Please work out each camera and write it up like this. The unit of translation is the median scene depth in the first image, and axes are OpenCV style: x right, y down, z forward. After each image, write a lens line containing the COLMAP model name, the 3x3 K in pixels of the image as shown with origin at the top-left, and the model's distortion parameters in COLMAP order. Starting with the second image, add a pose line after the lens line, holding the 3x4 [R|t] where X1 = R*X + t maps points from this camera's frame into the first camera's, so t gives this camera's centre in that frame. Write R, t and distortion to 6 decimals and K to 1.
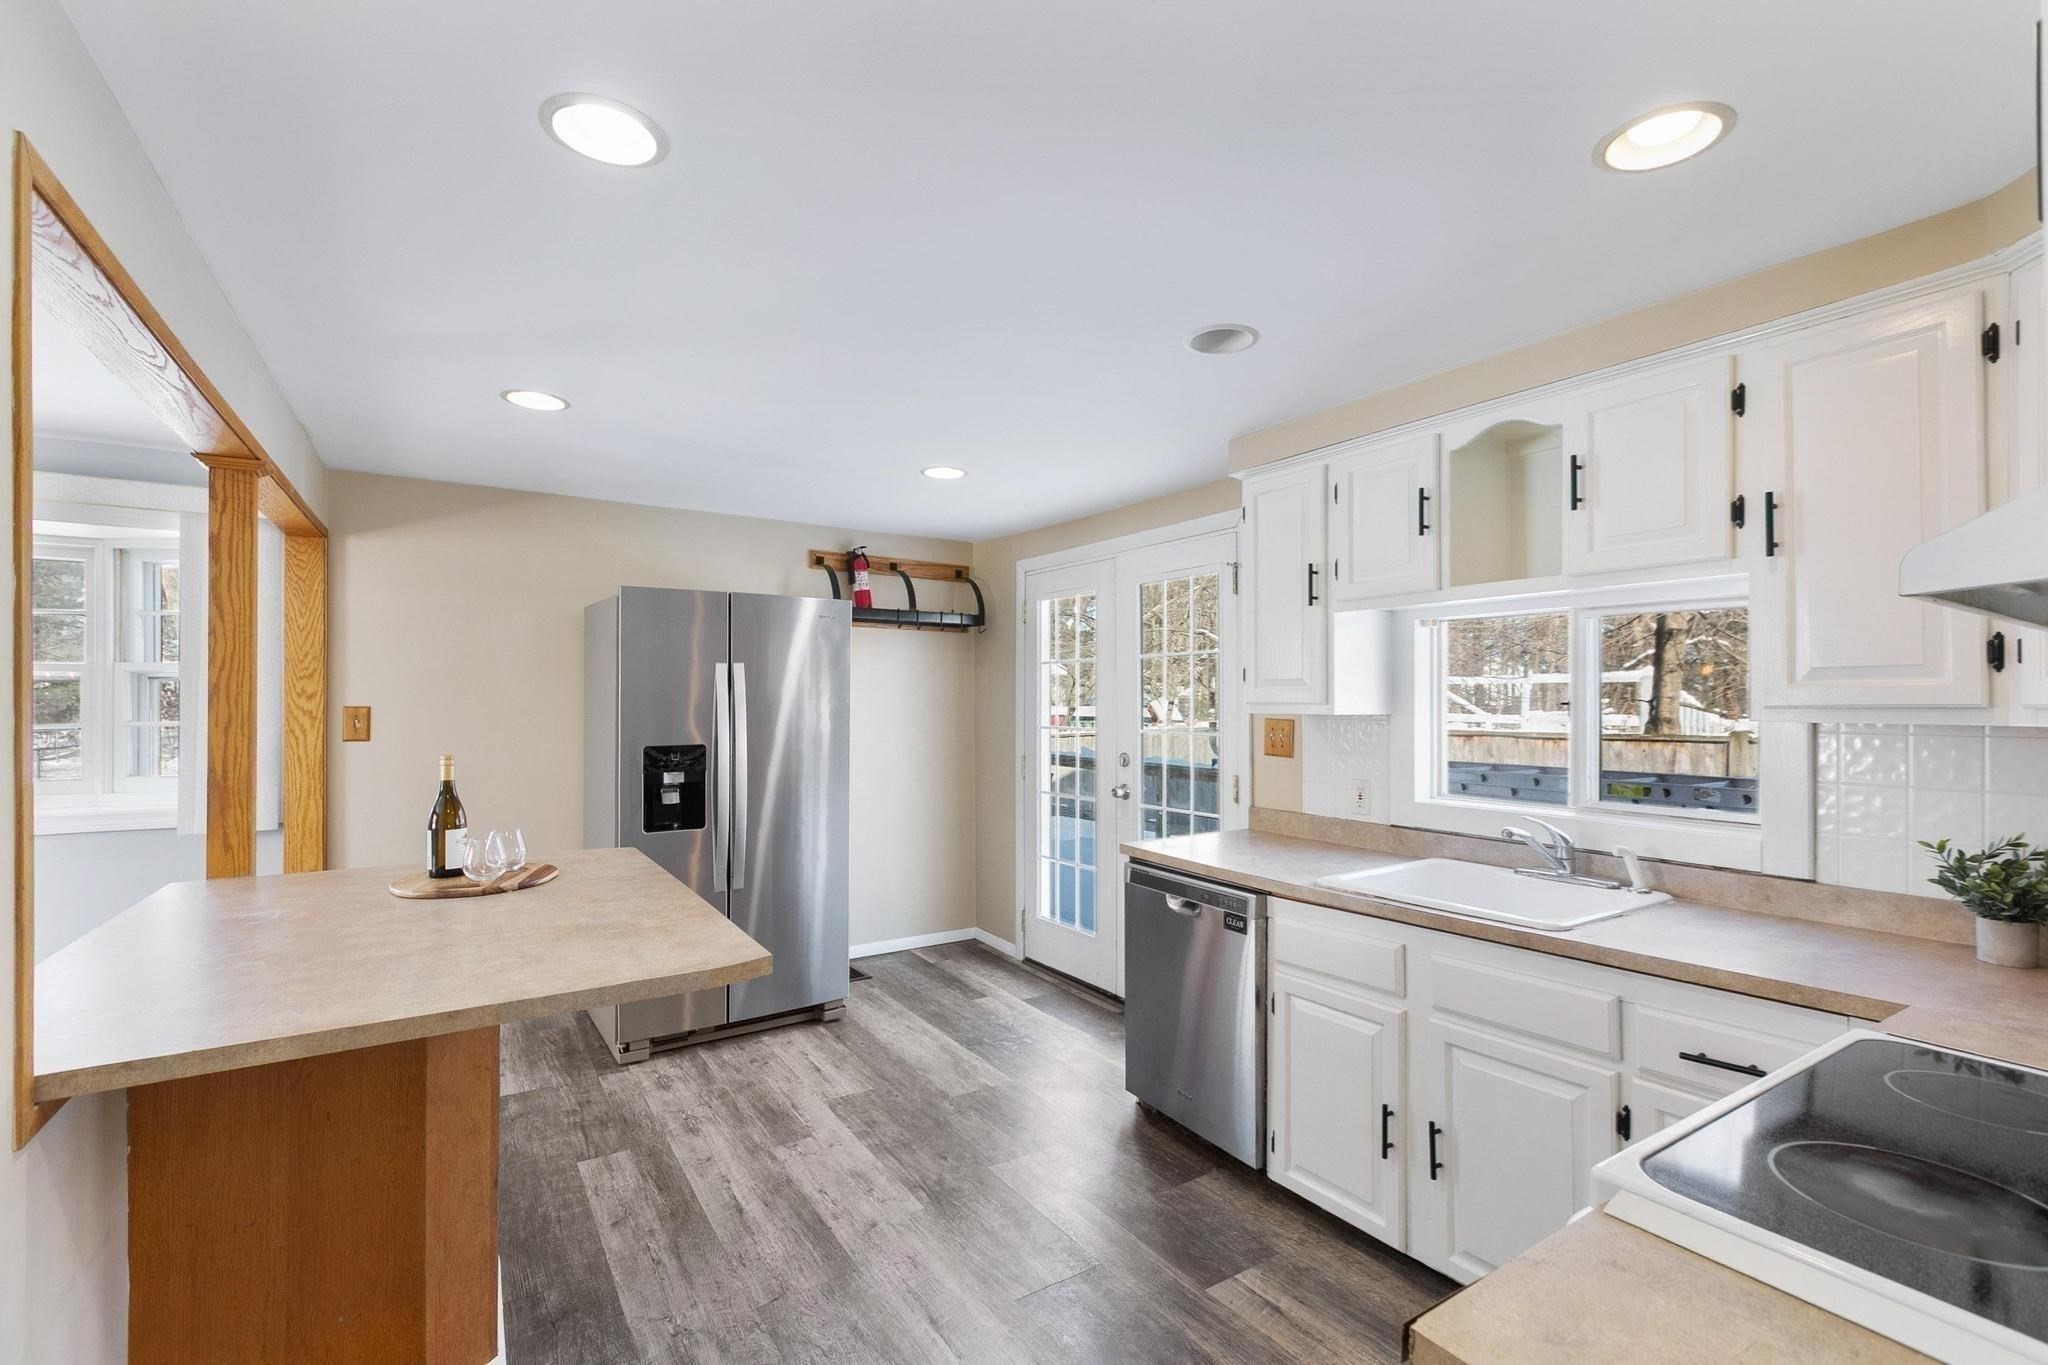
lens RADIAL K [[915.9, 0, 1021.8], [0, 915.9, 687.0], [0, 0, 1]] dist [0.000403, -0.001065]
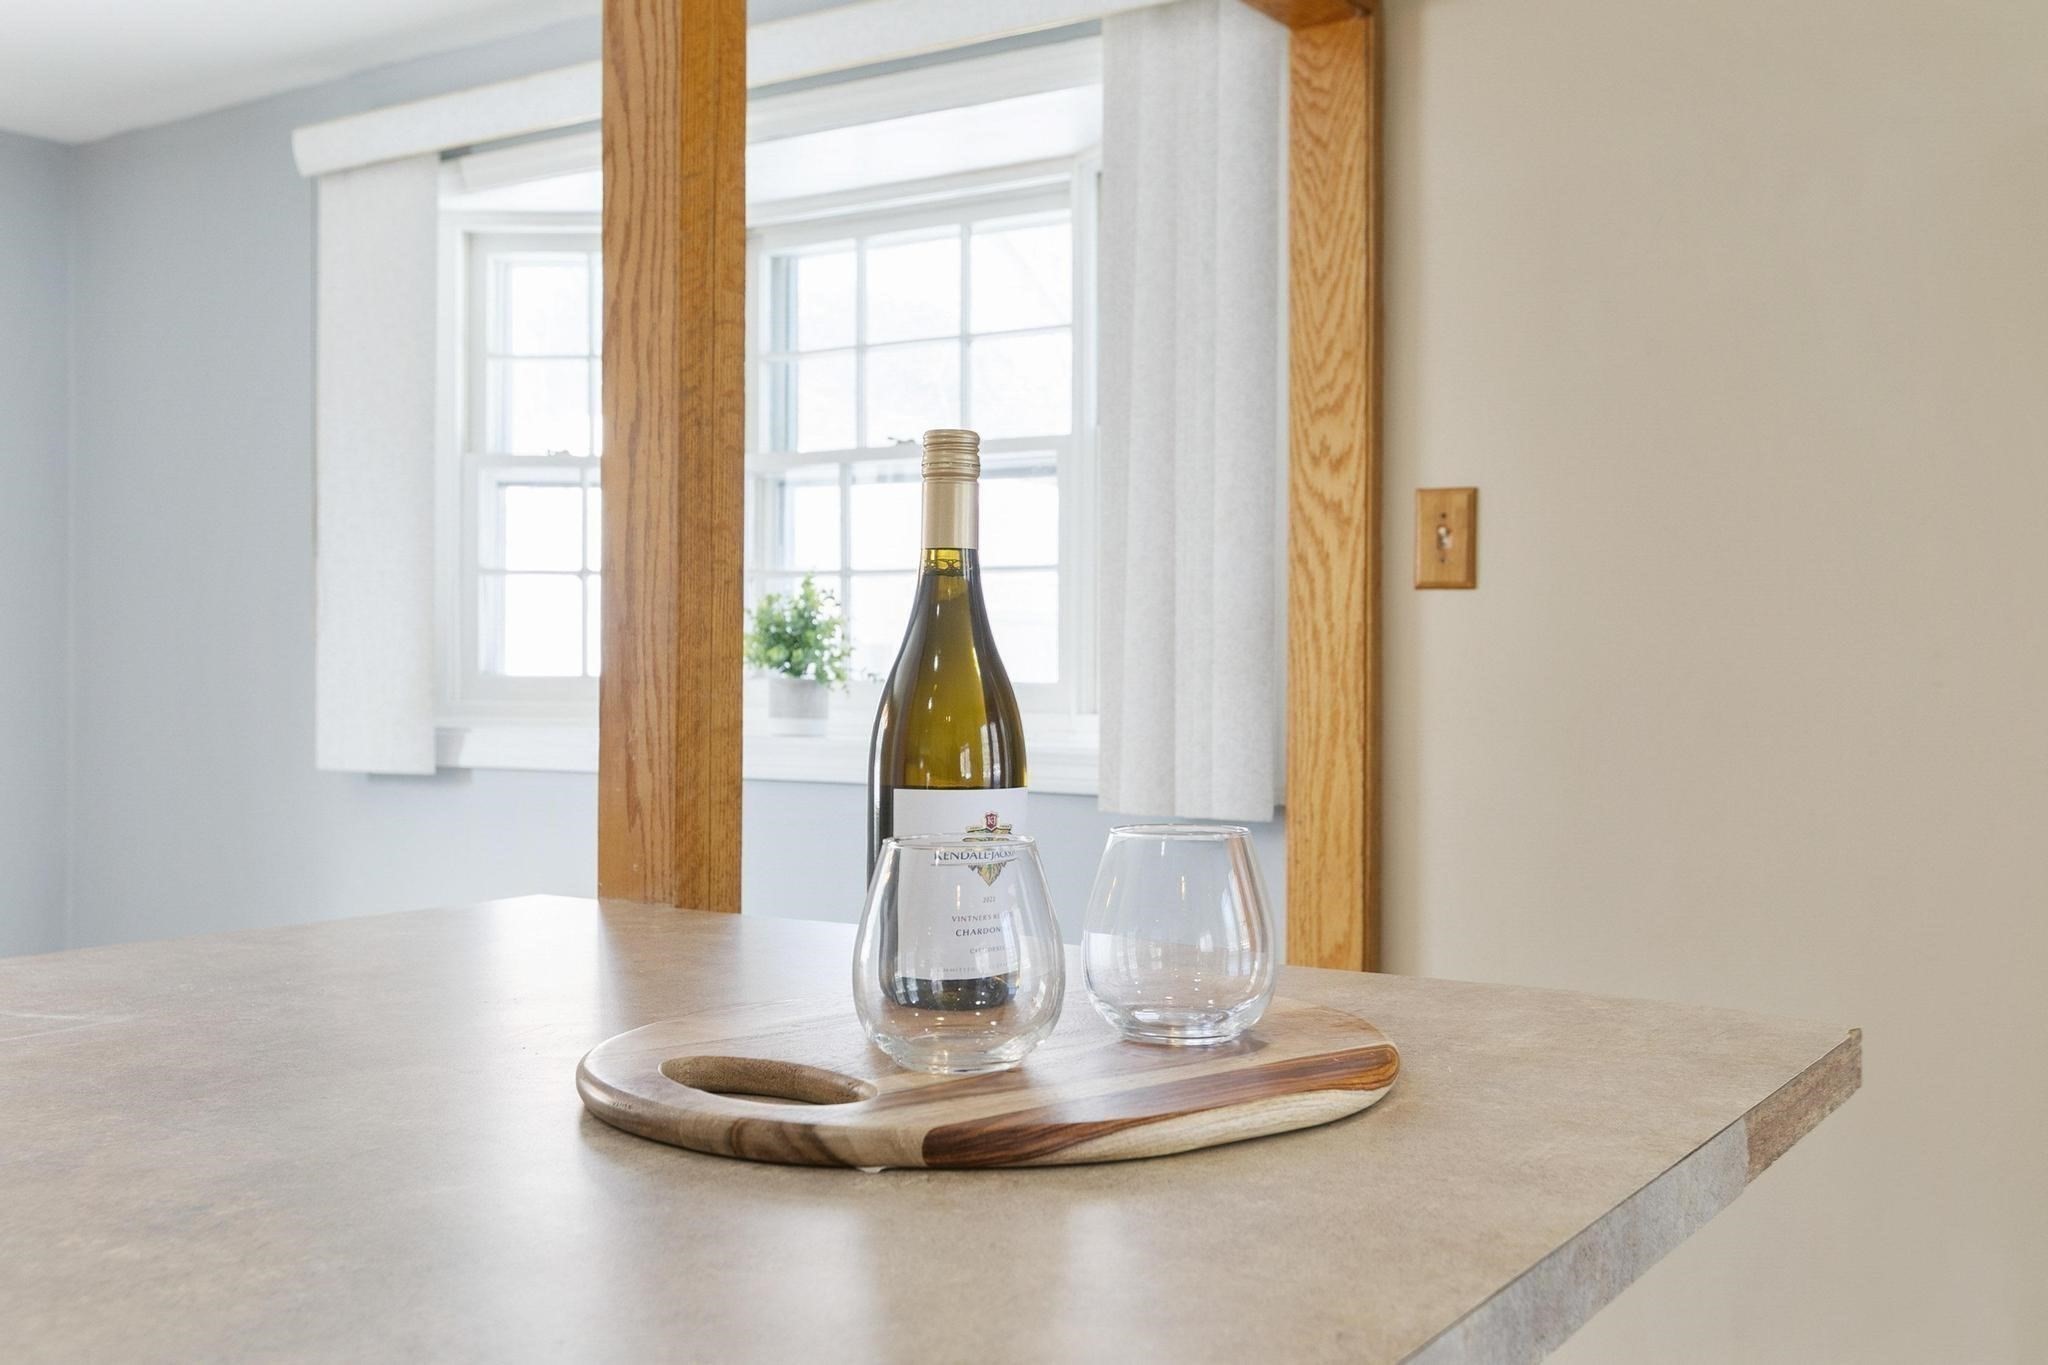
lens RADIAL K [[1986.3, 0, 1024.2], [0, 1986.3, 675.7], [0, 0, 1]] dist [-0.007646, -0.005465]
pose [[0.415870, 0.009643, -0.909373, -0.159379], [0.011067, 0.999816, 0.015663, 0.111963], [0.909357, -0.016577, 0.415687, 0.776658]]
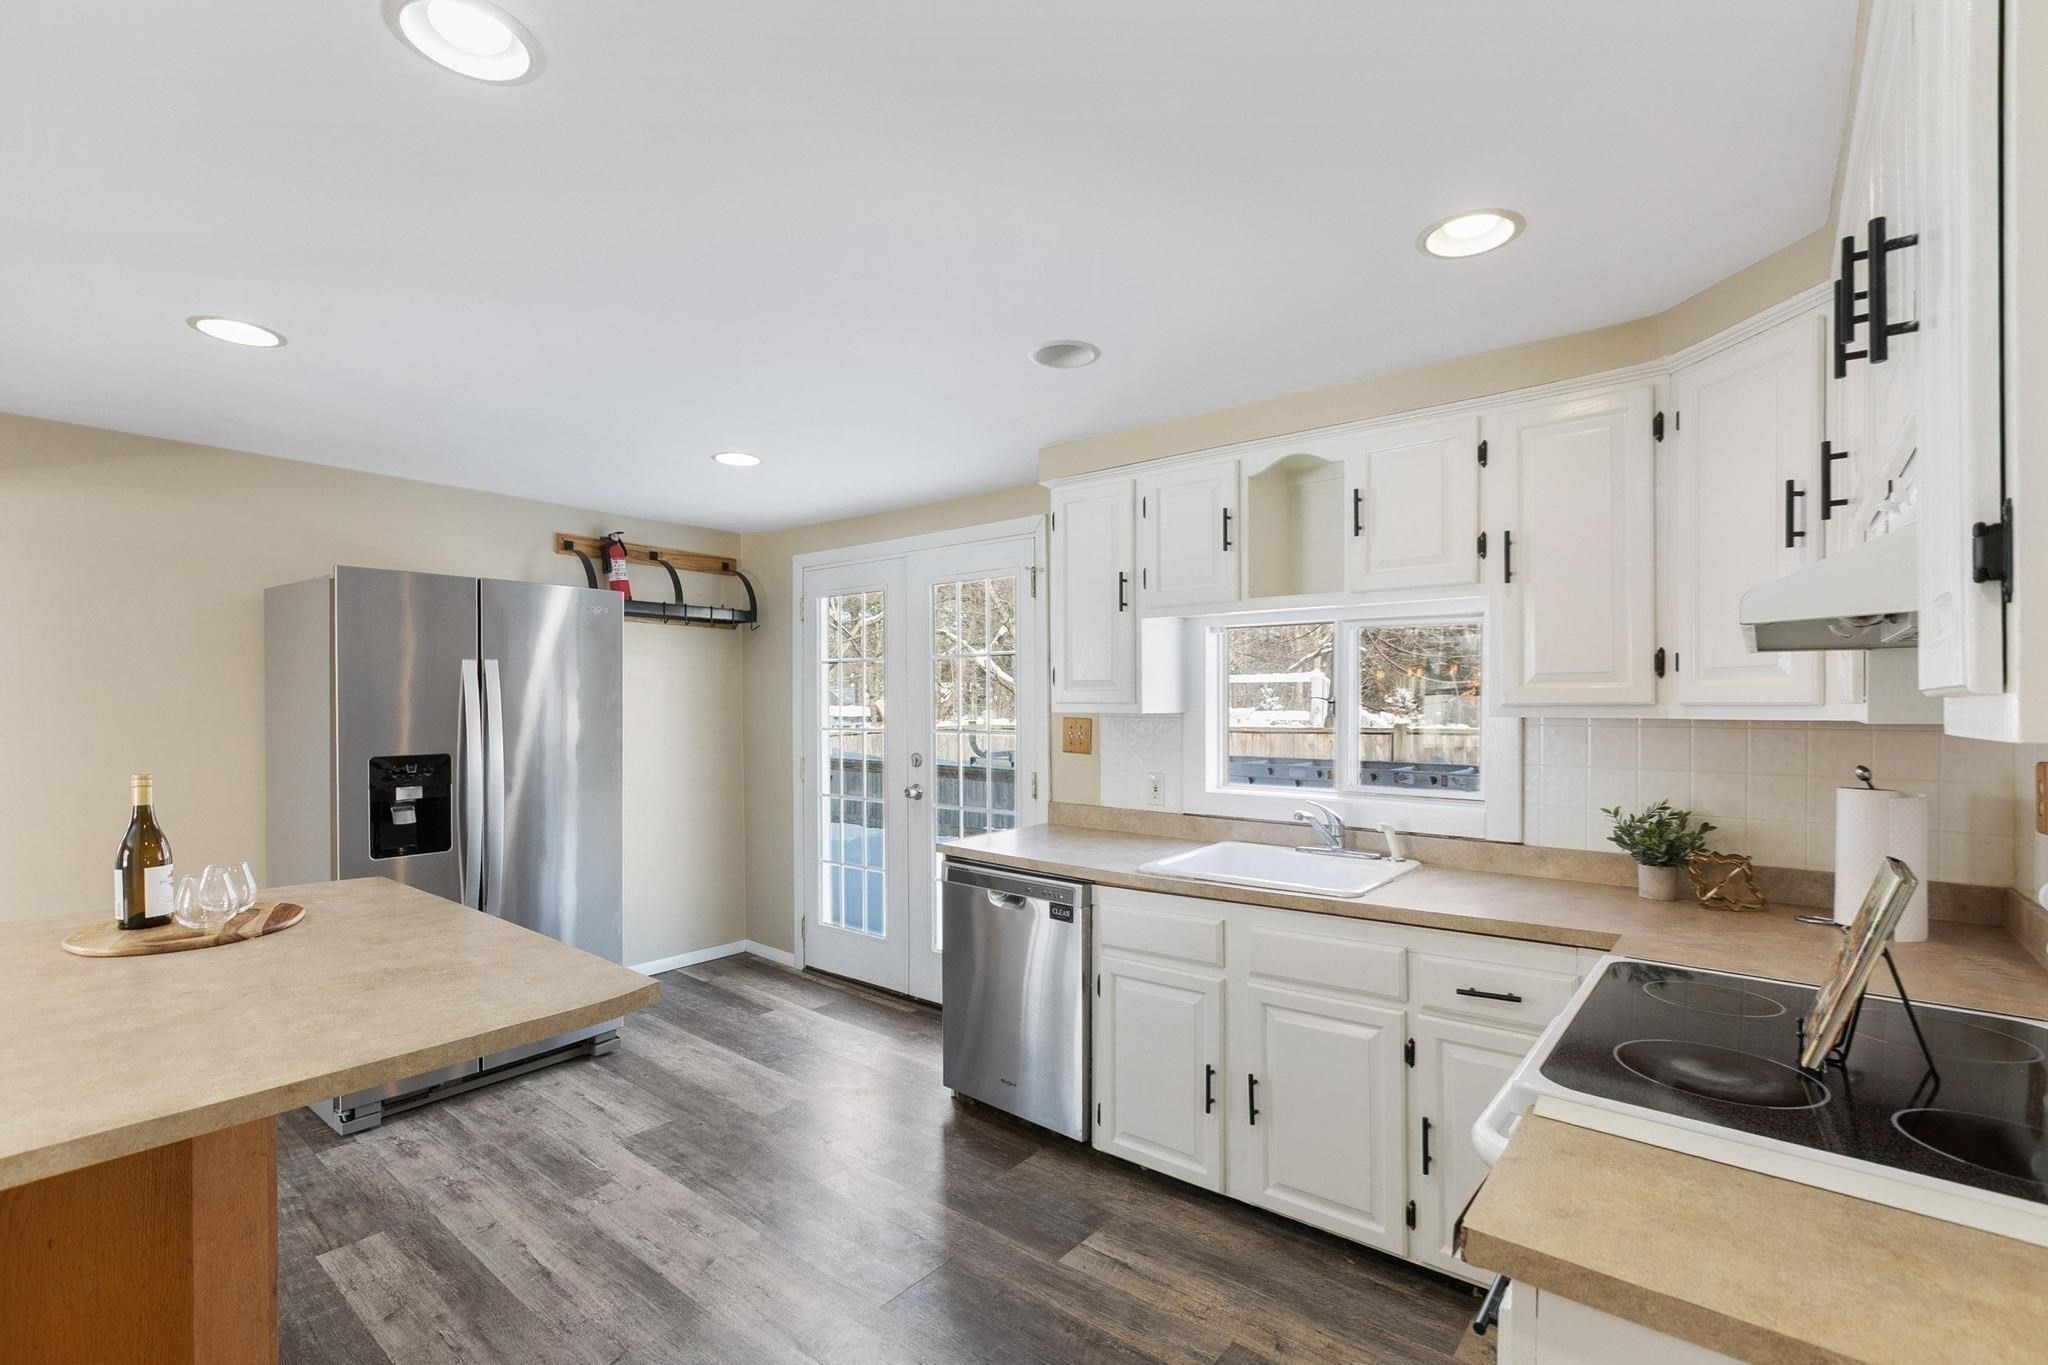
lens RADIAL K [[923.6, 0, 1027.0], [0, 923.6, 699.5], [0, 0, 1]] dist [0.002280, -0.001615]
pose [[0.952073, -0.003348, 0.305851, -0.130097], [-0.001151, 0.999894, 0.014528, -0.002083], [-0.305867, -0.014184, 0.951969, 0.006829]]
